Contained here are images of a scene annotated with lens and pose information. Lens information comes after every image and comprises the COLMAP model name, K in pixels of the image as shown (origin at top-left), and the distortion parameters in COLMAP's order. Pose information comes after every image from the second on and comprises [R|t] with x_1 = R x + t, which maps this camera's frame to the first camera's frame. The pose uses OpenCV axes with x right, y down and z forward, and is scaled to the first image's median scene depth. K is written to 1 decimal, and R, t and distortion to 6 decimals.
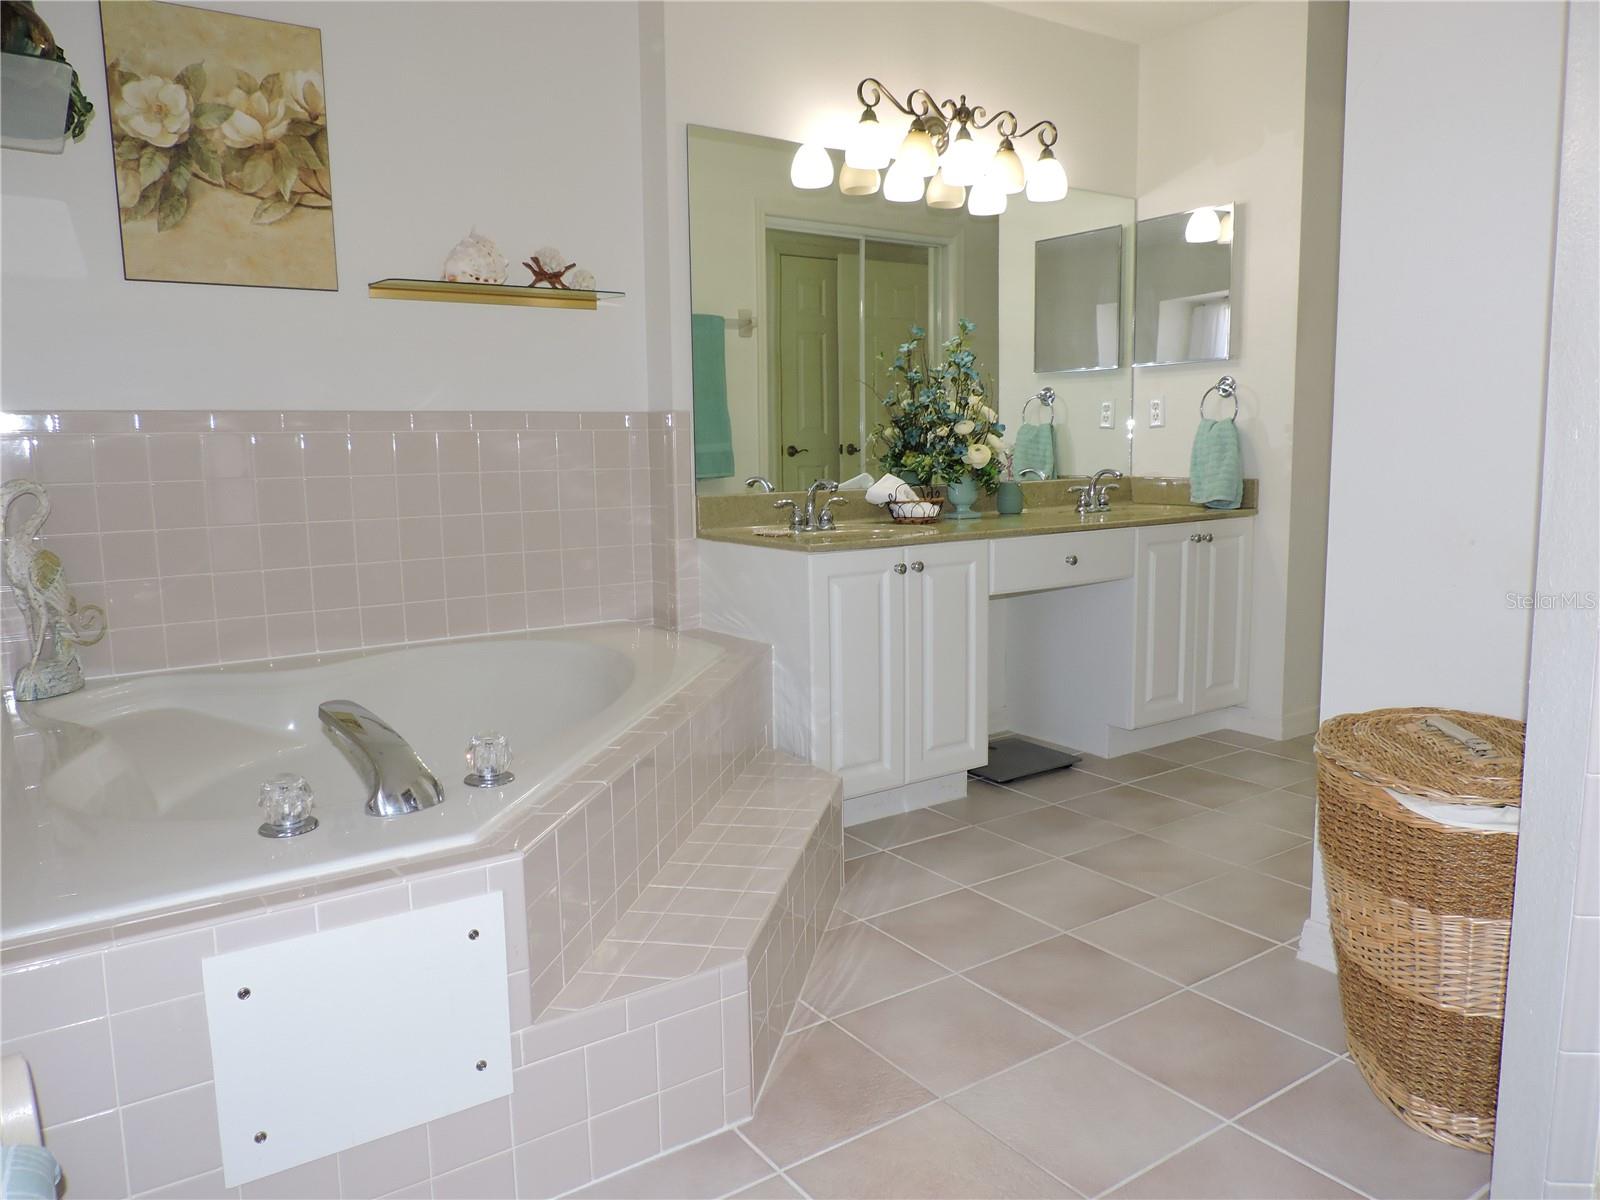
lens RADIAL K [[1136.0, 0, 804.8], [0, 1136.0, 599.4], [0, 0, 1]] dist [-0.020825, 0.003050]
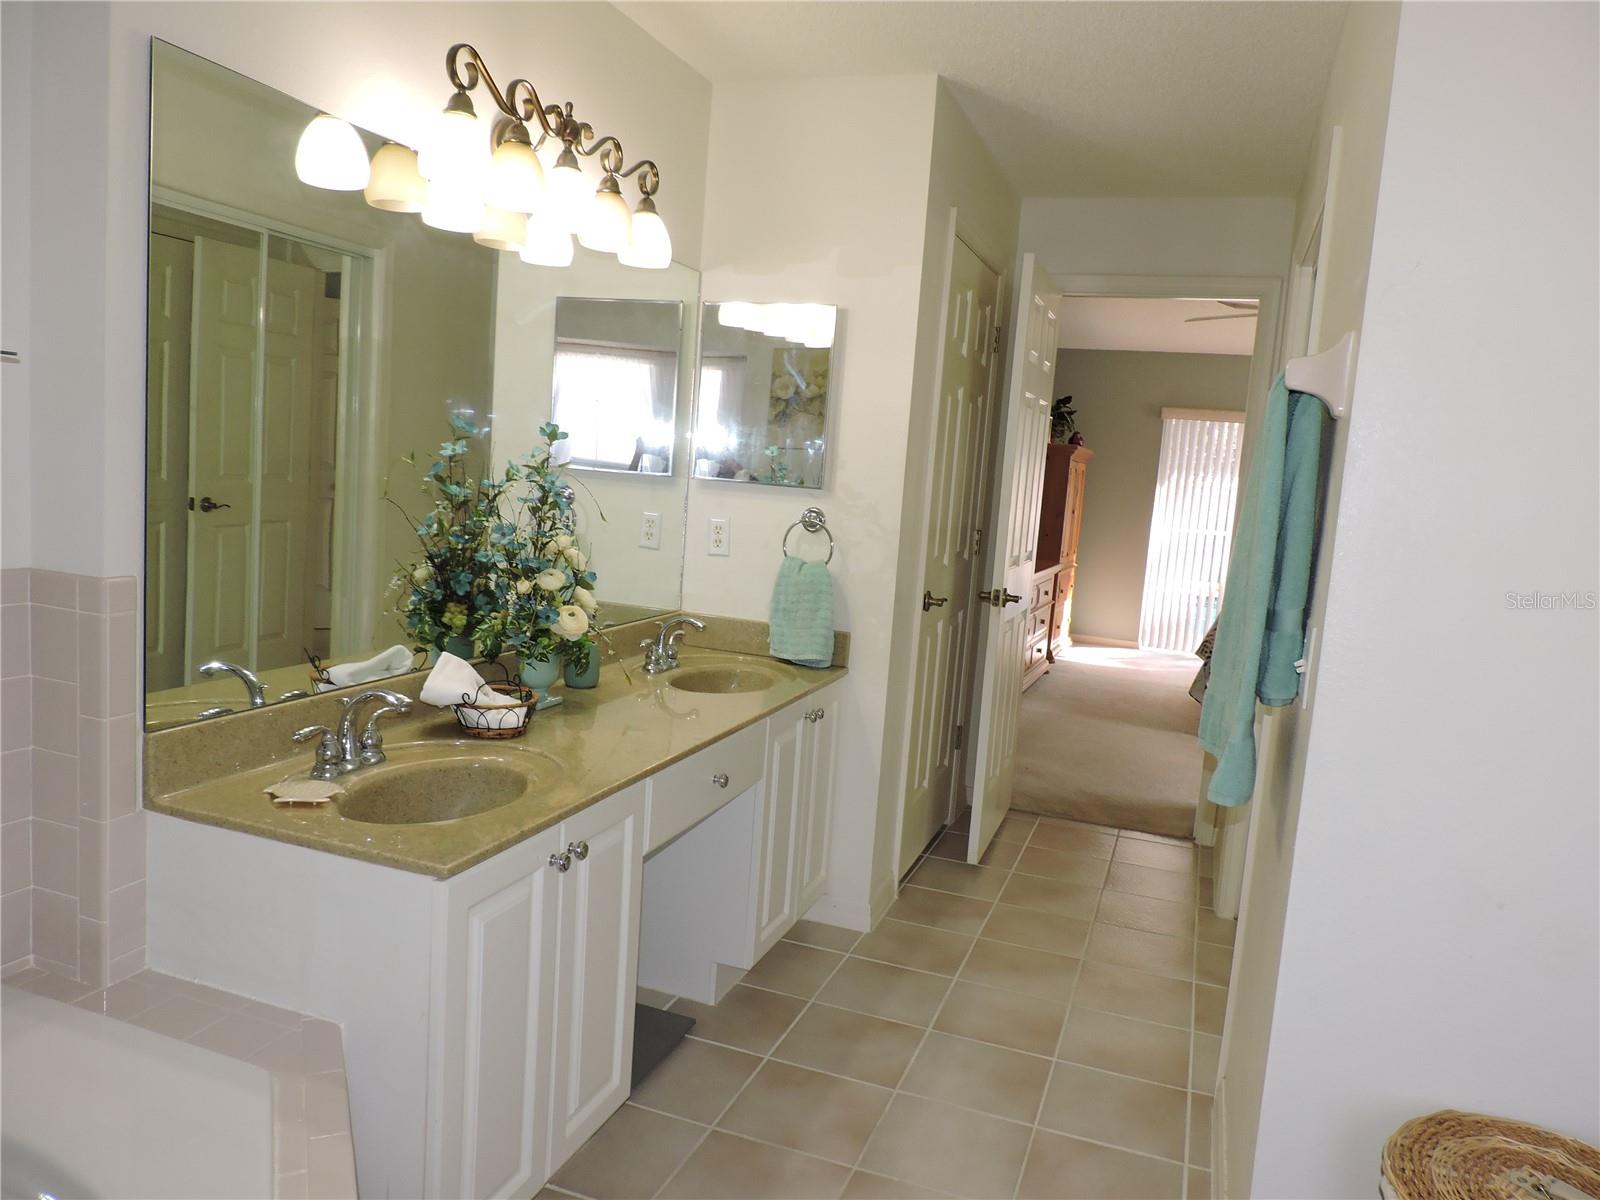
lens RADIAL K [[1136.0, 0, 808.1], [0, 1136.0, 605.5], [0, 0, 1]] dist [-0.020825, 0.003050]
pose [[0.806837, 0.003216, 0.590765, -0.142329], [-0.009422, 0.999928, 0.007424, -0.142857], [-0.590699, -0.011556, 0.806809, 0.347408]]
